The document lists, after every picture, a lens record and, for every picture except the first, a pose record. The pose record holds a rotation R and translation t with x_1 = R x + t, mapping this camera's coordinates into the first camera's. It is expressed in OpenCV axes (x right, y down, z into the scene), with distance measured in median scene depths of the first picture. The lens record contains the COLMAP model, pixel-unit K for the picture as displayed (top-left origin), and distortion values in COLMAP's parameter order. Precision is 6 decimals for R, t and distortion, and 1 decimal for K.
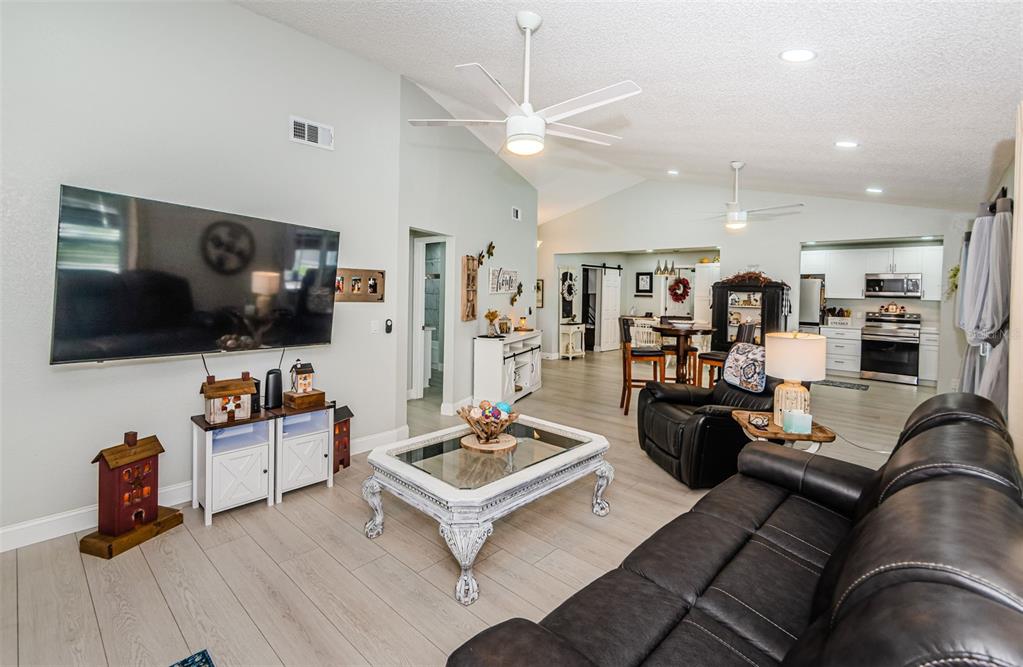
lens RADIAL K [[454.8, 0, 511.0], [0, 454.8, 304.1], [0, 0, 1]] dist [-0.000039, -0.000524]
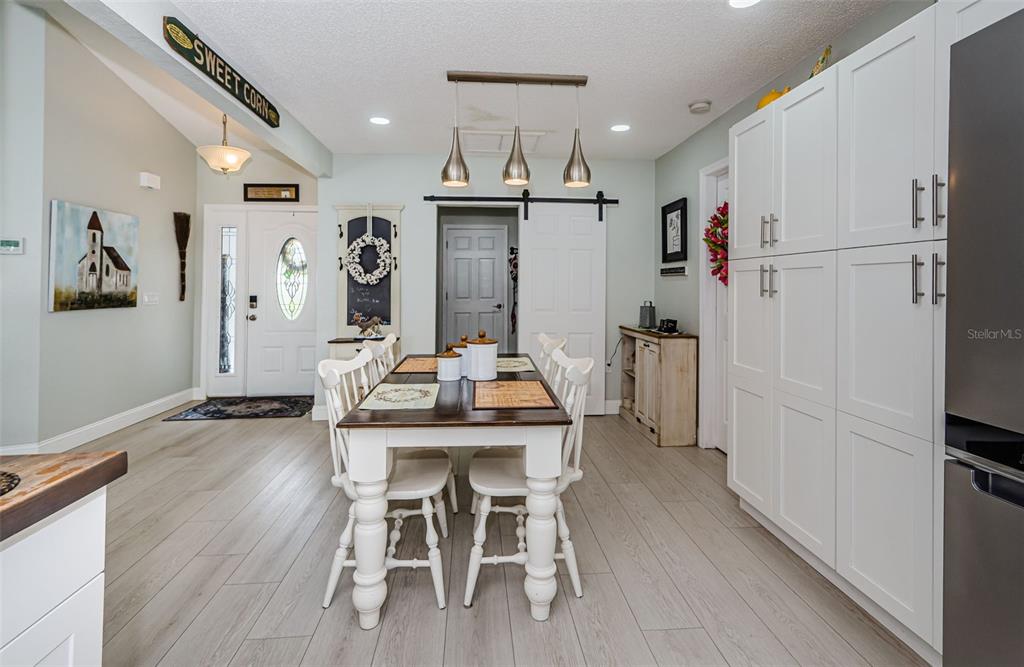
lens RADIAL K [[455.2, 0, 511.5], [0, 455.2, 304.0], [0, 0, 1]] dist [-0.000039, -0.000524]
pose [[0.736791, 0.011092, -0.676030, 0.519059], [-0.009441, 0.999937, 0.006116, 0.007479], [0.676055, 0.001876, 0.736849, 0.788132]]
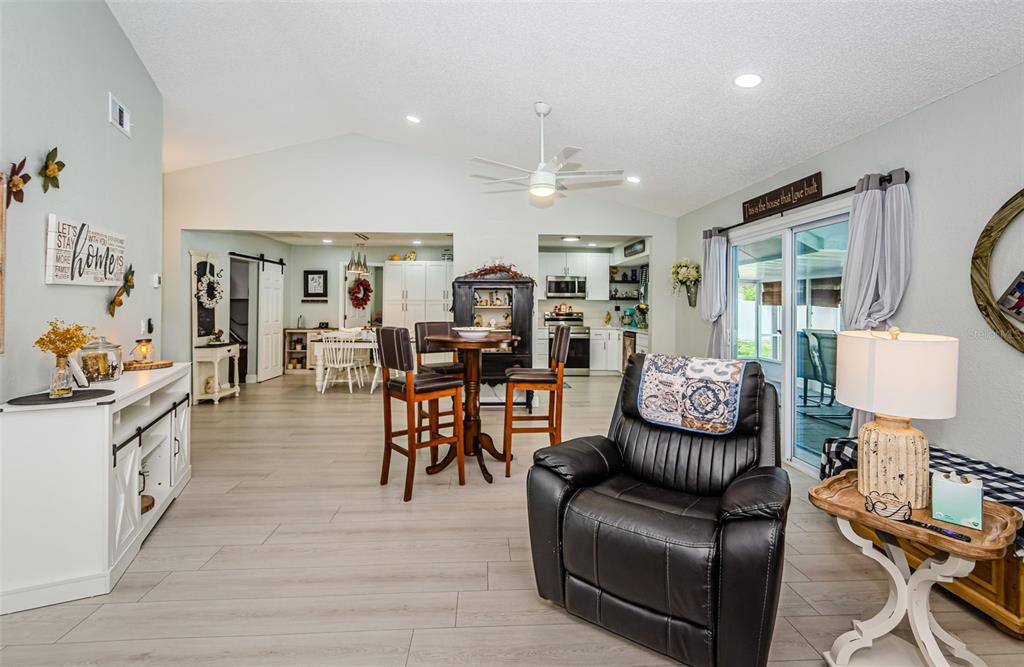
lens RADIAL K [[455.2, 0, 511.5], [0, 455.2, 304.0], [0, 0, 1]] dist [-0.000039, -0.000524]
pose [[0.697220, -0.013702, 0.716726, -0.030587], [0.031082, 0.999455, -0.011129, 0.006766], [-0.716183, 0.030036, 0.697266, 0.276616]]
